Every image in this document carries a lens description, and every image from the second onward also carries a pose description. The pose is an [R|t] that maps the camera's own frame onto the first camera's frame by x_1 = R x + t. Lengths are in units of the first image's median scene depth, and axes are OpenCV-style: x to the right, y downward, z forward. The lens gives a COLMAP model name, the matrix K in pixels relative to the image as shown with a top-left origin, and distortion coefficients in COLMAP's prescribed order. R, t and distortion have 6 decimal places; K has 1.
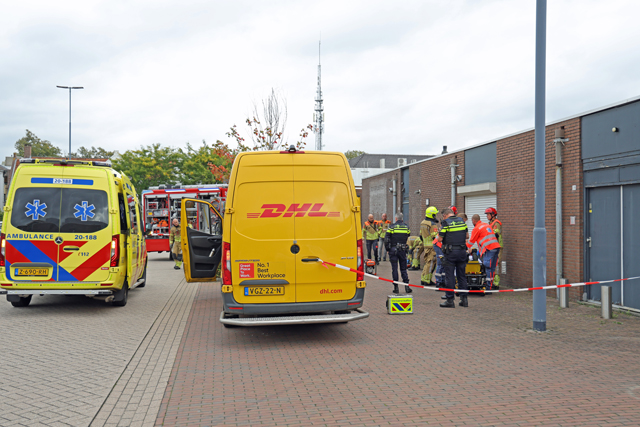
lens RADIAL K [[605.1, 0, 320.0], [0, 605.1, 213.5], [0, 0, 1]] dist [0.011362, 0.016148]
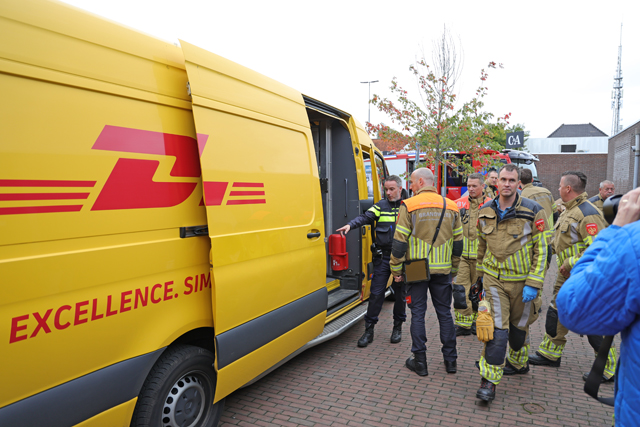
lens RADIAL K [[431.4, 0, 320.0], [0, 431.4, 223.9], [0, 0, 1]] dist [-0.051795, 0.001315]
pose [[0.812268, 0.060333, -0.580155, 0.219508], [-0.001199, 0.994807, 0.101775, 0.002483], [0.583283, -0.081973, 0.808122, 0.717771]]
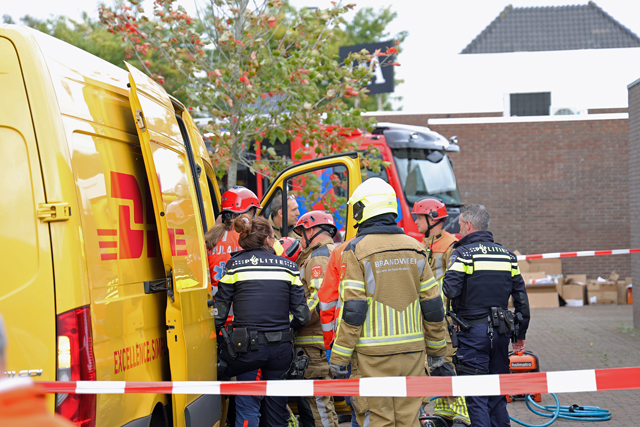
lens RADIAL K [[1807.7, 0, 320.0], [0, 1807.7, 213.5], [0, 0, 1]] dist [0.716922, -0.629040]
pose [[0.977183, -0.023842, -0.211056, 0.280643], [0.025972, 0.999636, 0.007322, -0.007115], [0.210805, -0.012636, 0.977446, 0.086679]]
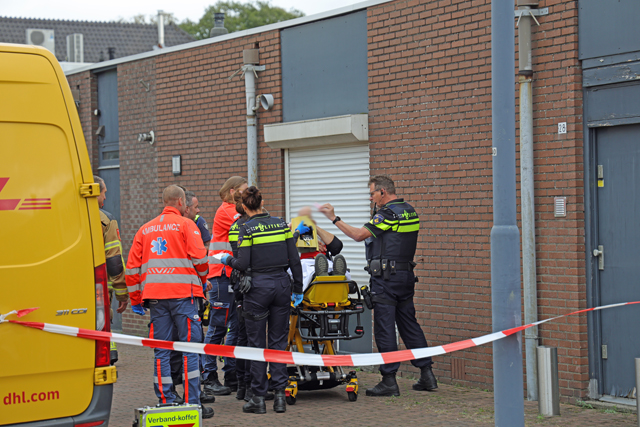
lens RADIAL K [[1817.1, 0, 320.0], [0, 1817.1, 213.5], [0, 0, 1]] dist [0.794392, 0.280206]
pose [[0.956443, -0.021763, 0.291106, -0.110633], [0.018797, 0.999739, 0.012981, -0.003462], [-0.291312, -0.006944, 0.956603, -0.164261]]
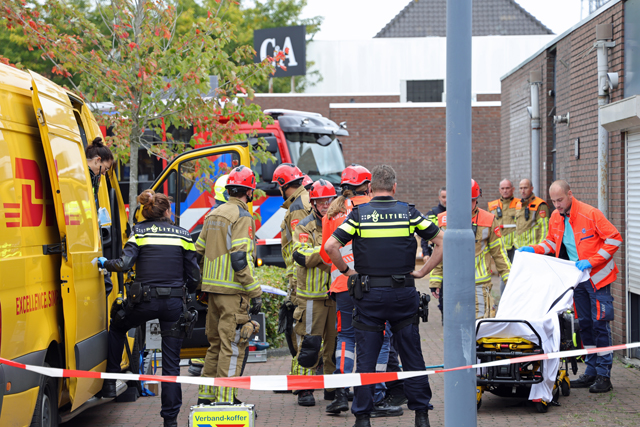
lens RADIAL K [[1809.7, 0, 320.0], [0, 1809.7, 213.5], [0, 0, 1]] dist [0.668428, 1.376022]
pose [[0.984981, -0.010501, -0.172344, 0.363082], [0.014419, 0.999665, 0.021496, -0.010439], [0.172061, -0.023658, 0.984802, -0.125507]]
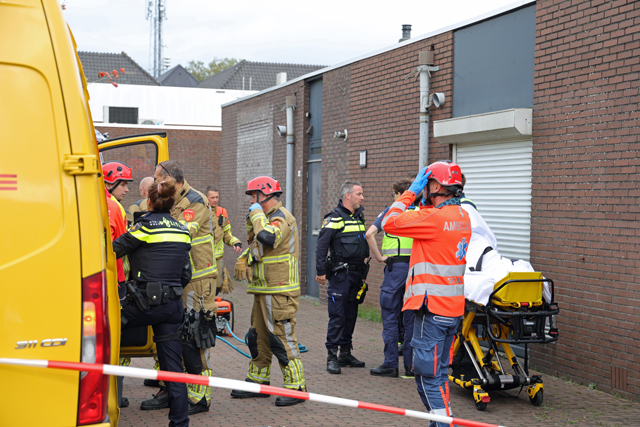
lens RADIAL K [[1183.6, 0, 320.0], [0, 1183.6, 213.5], [0, 0, 1]] dist [0.248499, 0.222930]
pose [[0.991475, 0.010996, 0.129832, 0.070451], [-0.014129, 0.999630, 0.023231, 0.000581], [-0.129529, -0.024867, 0.991264, 0.319623]]
